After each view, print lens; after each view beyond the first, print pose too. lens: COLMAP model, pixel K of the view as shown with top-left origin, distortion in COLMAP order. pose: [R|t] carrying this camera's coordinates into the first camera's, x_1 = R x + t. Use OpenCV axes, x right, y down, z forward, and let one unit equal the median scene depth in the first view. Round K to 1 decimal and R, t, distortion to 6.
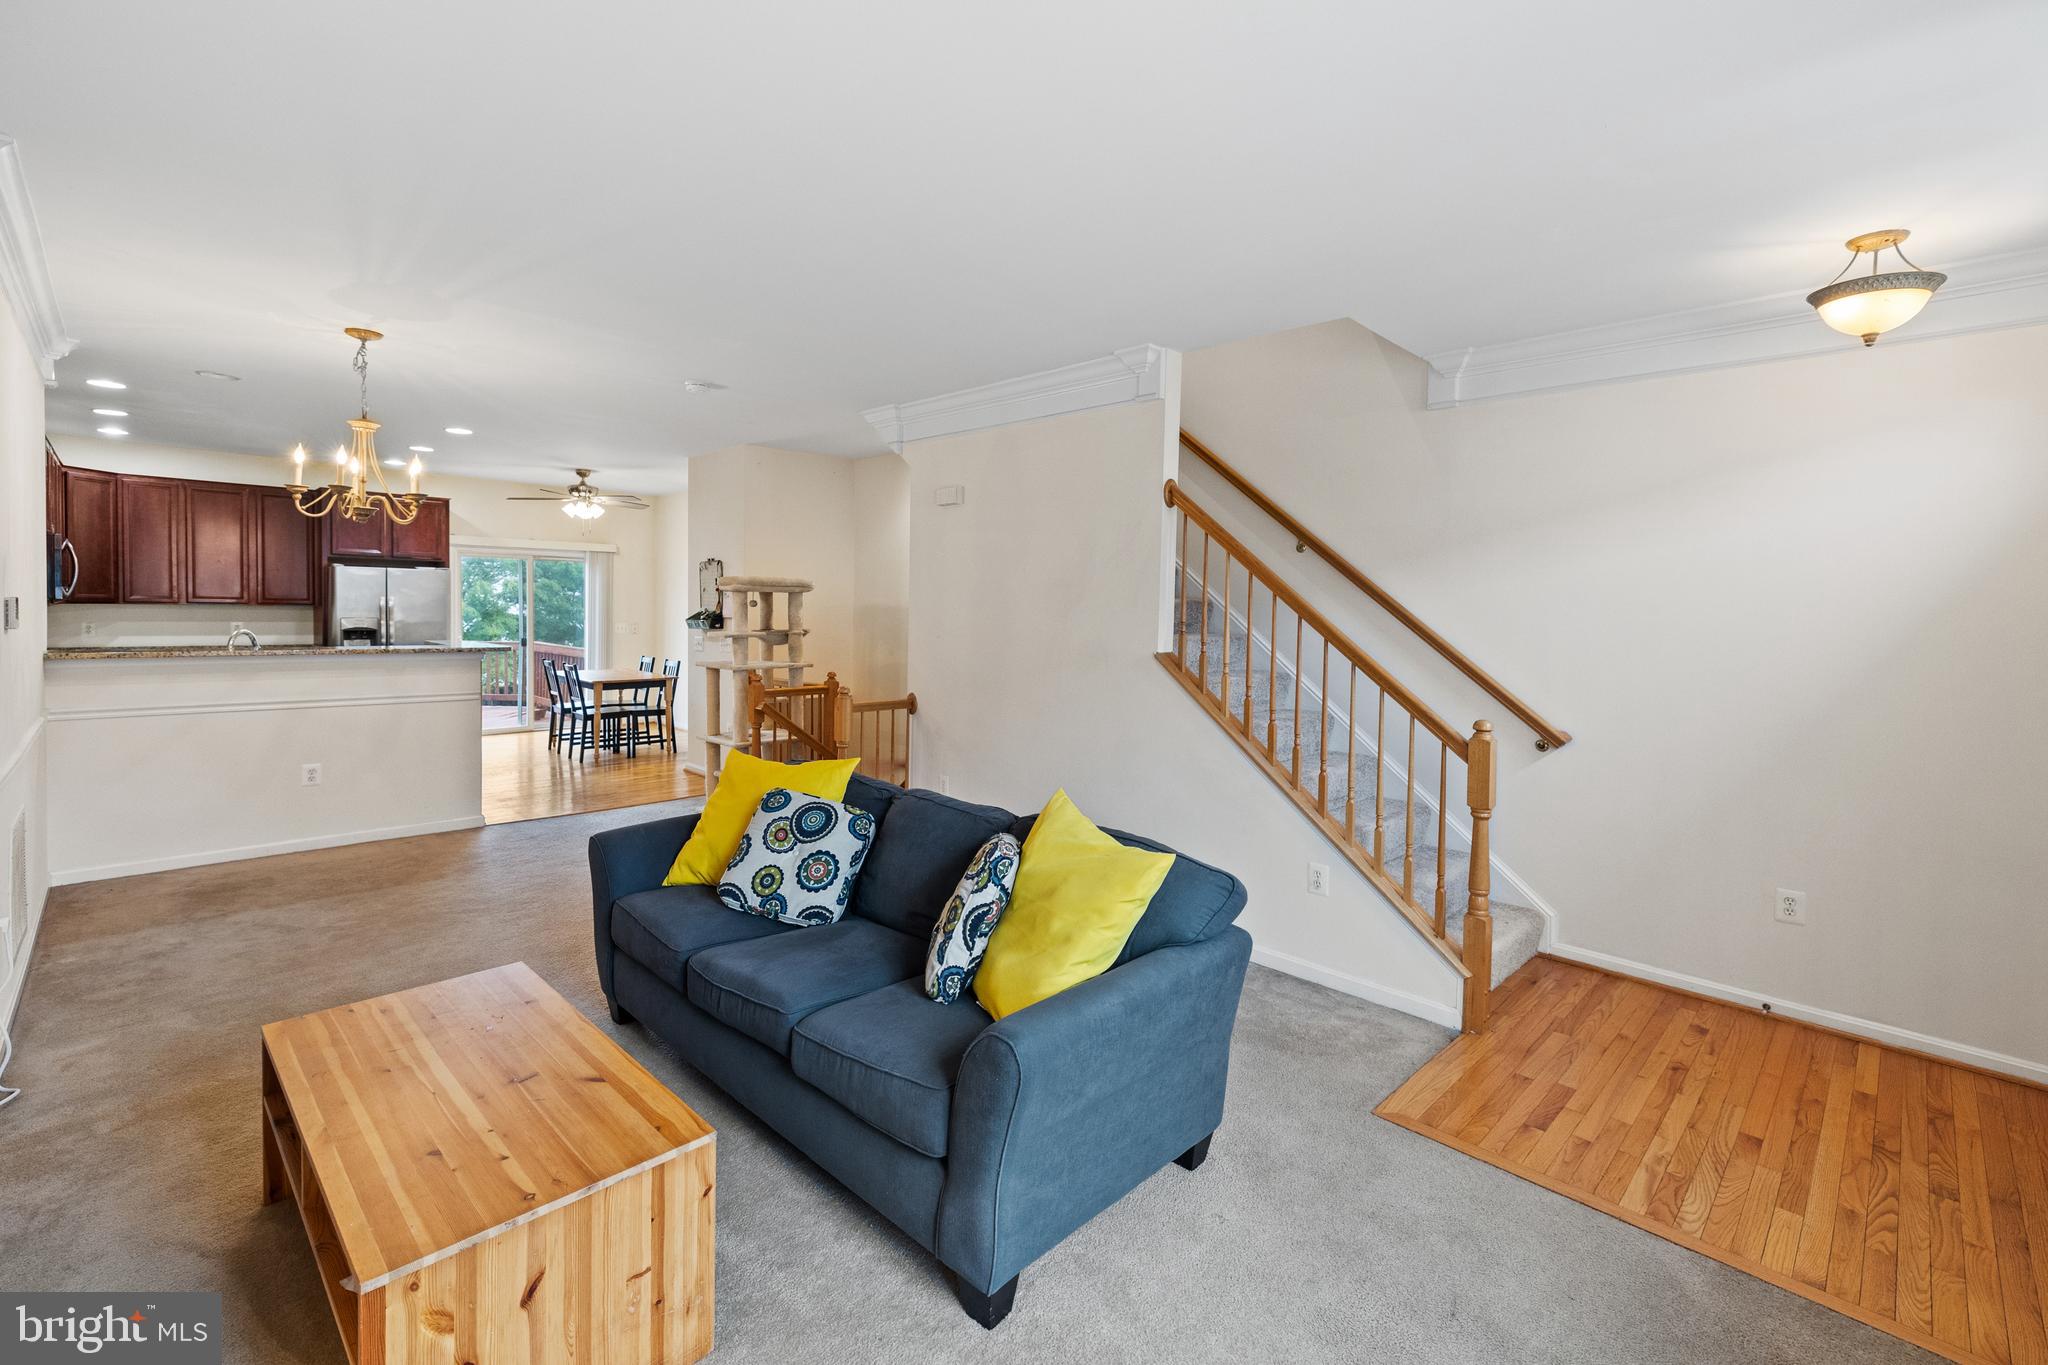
lens RADIAL K [[887.6, 0, 1014.4], [0, 887.6, 649.3], [0, 0, 1]] dist [0.000543, 0.000971]
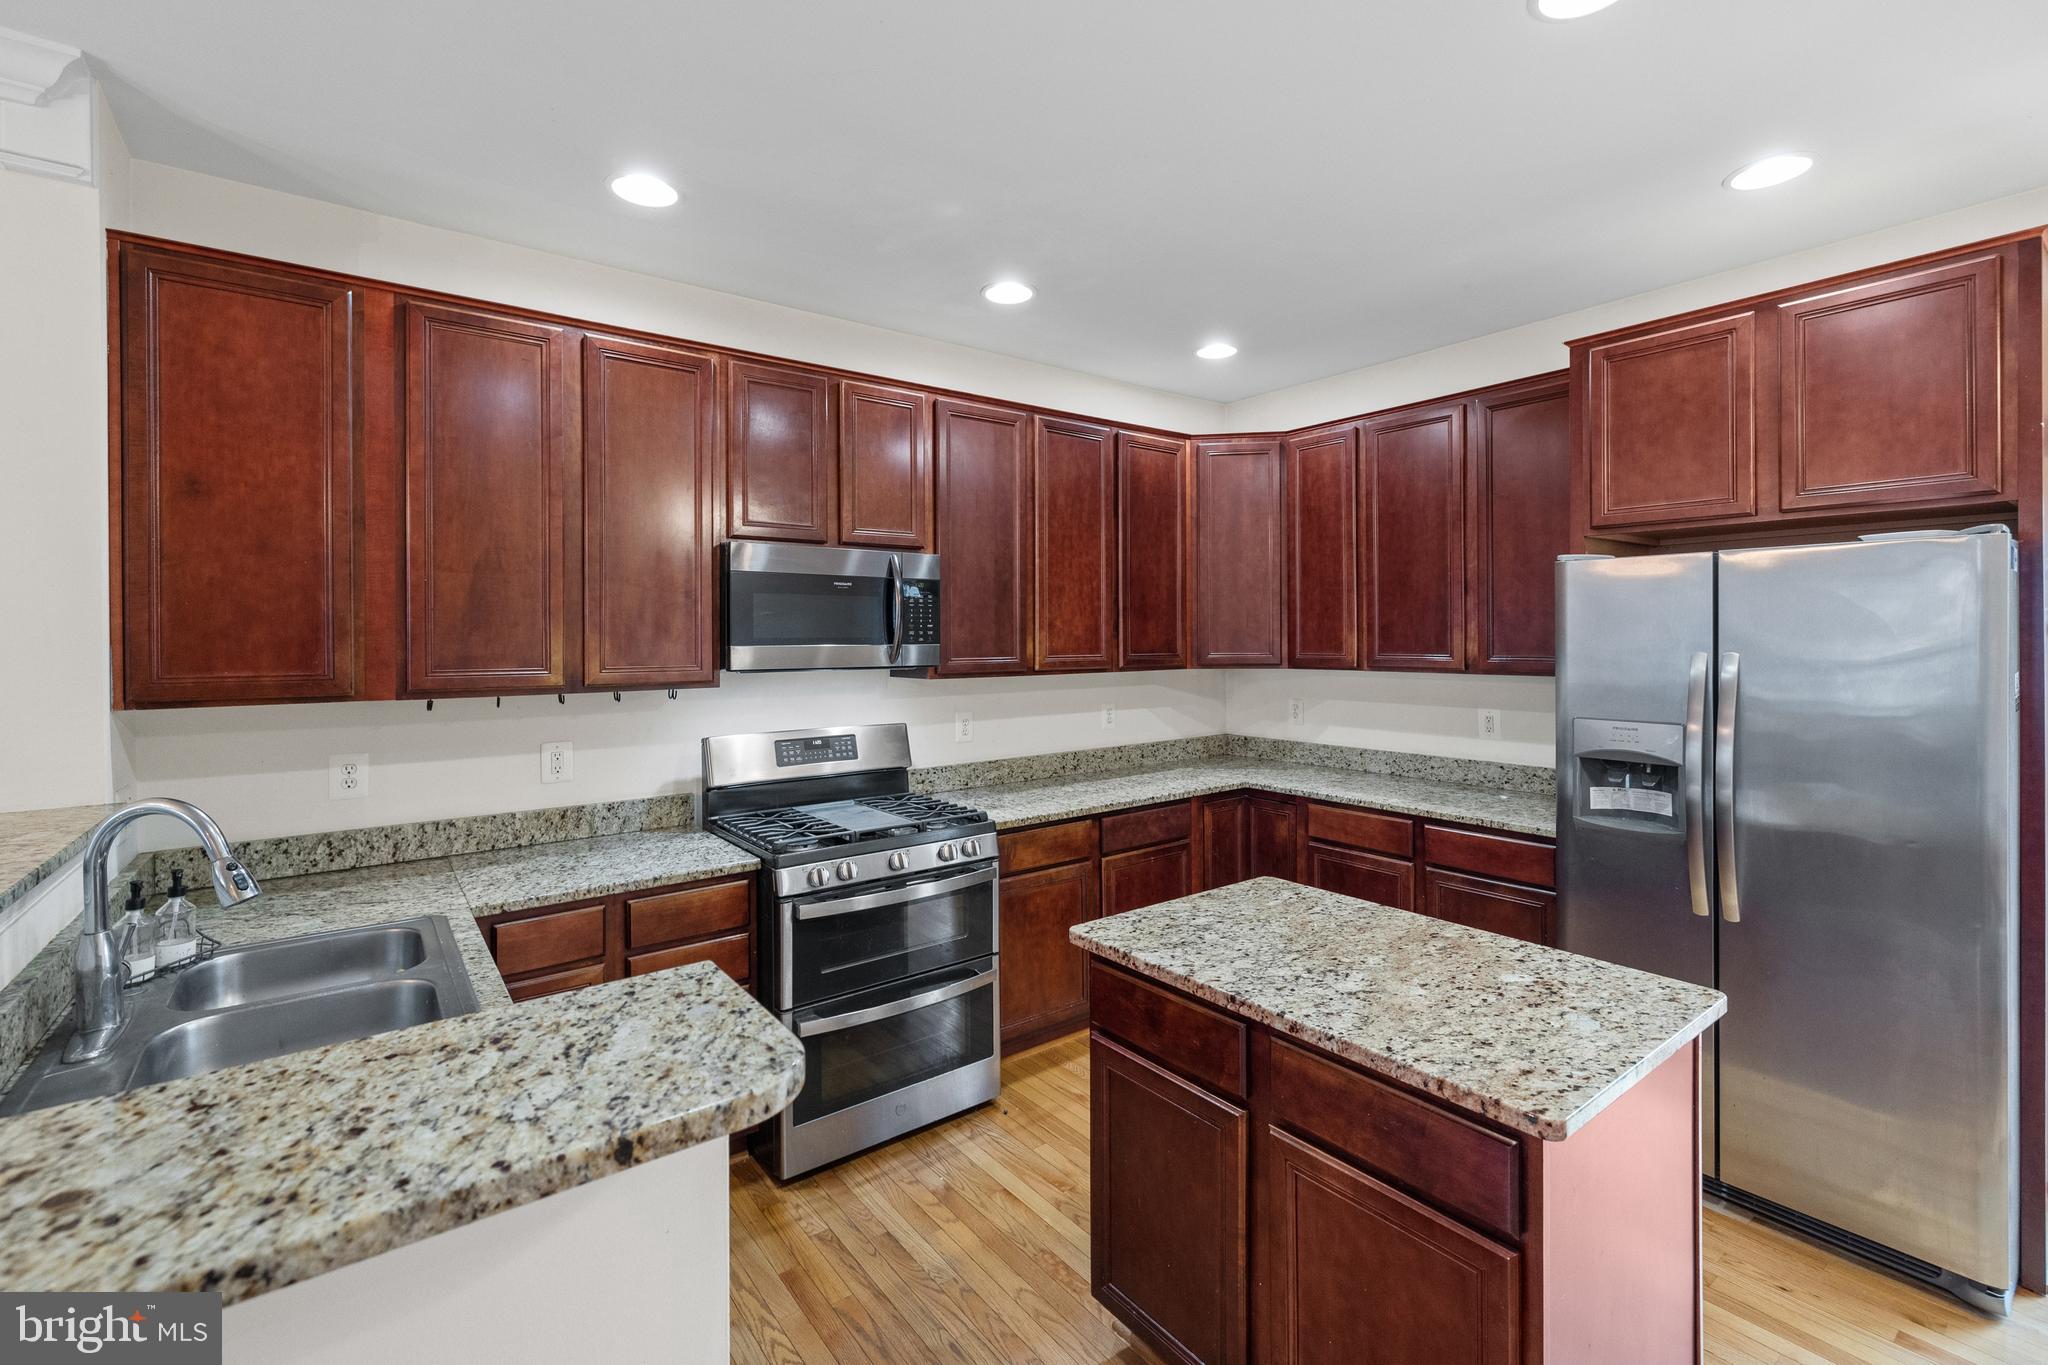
lens RADIAL K [[887.6, 0, 1029.0], [0, 887.6, 639.7], [0, 0, 1]] dist [0.000543, 0.000971]
pose [[-0.129089, -0.017399, -0.991480, -0.391064], [-0.041831, 0.999052, -0.012086, -0.049750], [0.990750, 0.039914, -0.129694, 0.808191]]
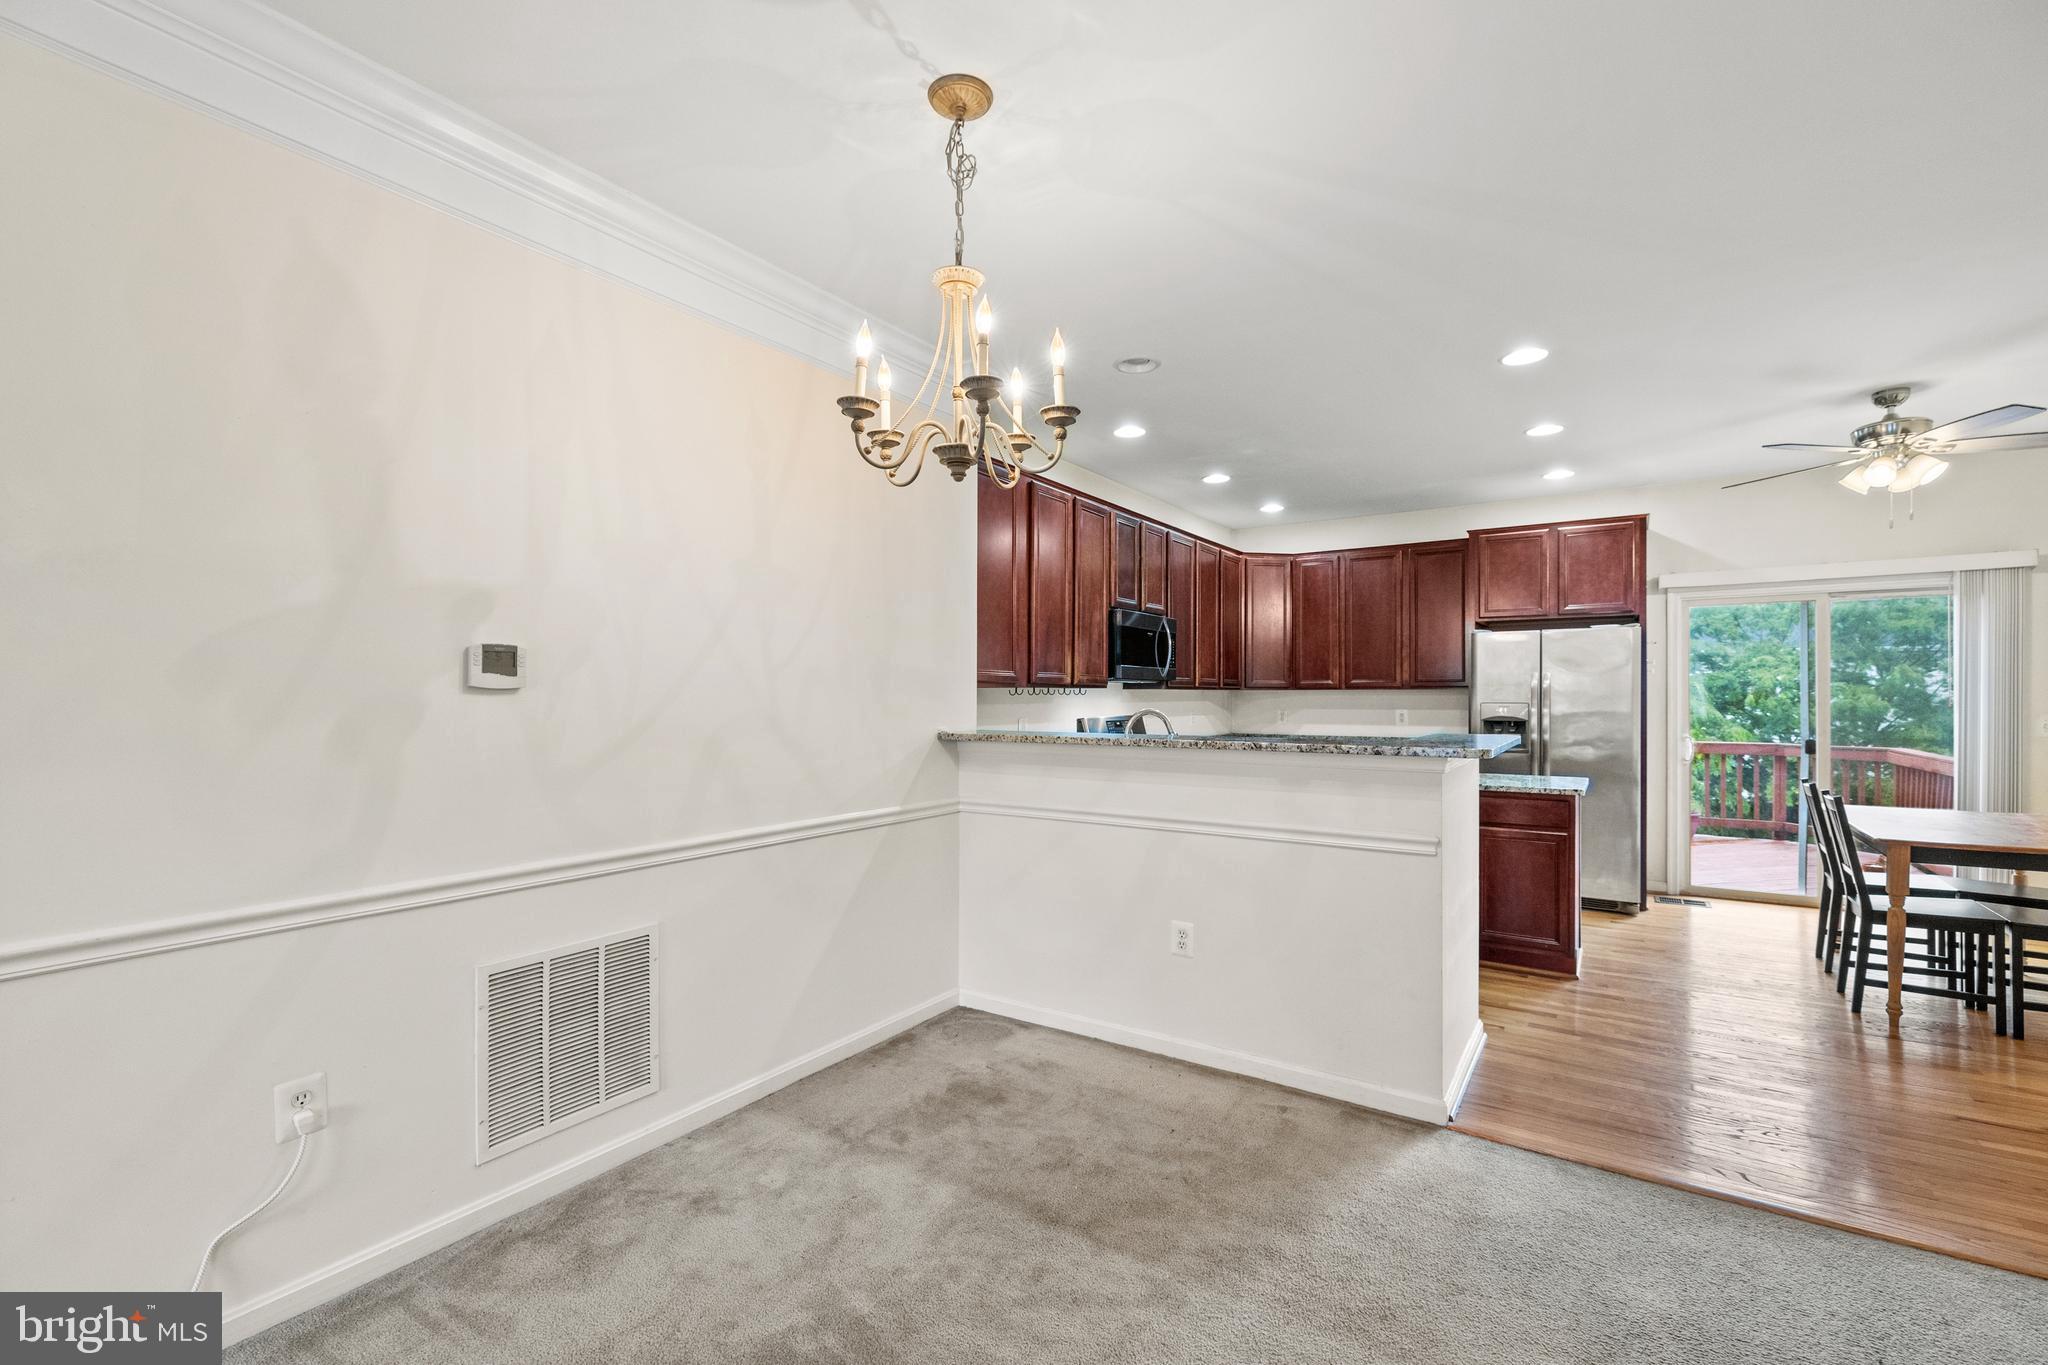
lens RADIAL K [[887.6, 0, 1033.5], [0, 887.6, 698.4], [0, 0, 1]] dist [0.000543, 0.000971]
pose [[0.209207, -0.019722, -0.977672, -0.120739], [-0.038017, 0.998877, -0.028285, -0.004856], [0.977132, 0.043086, 0.208222, 0.471328]]
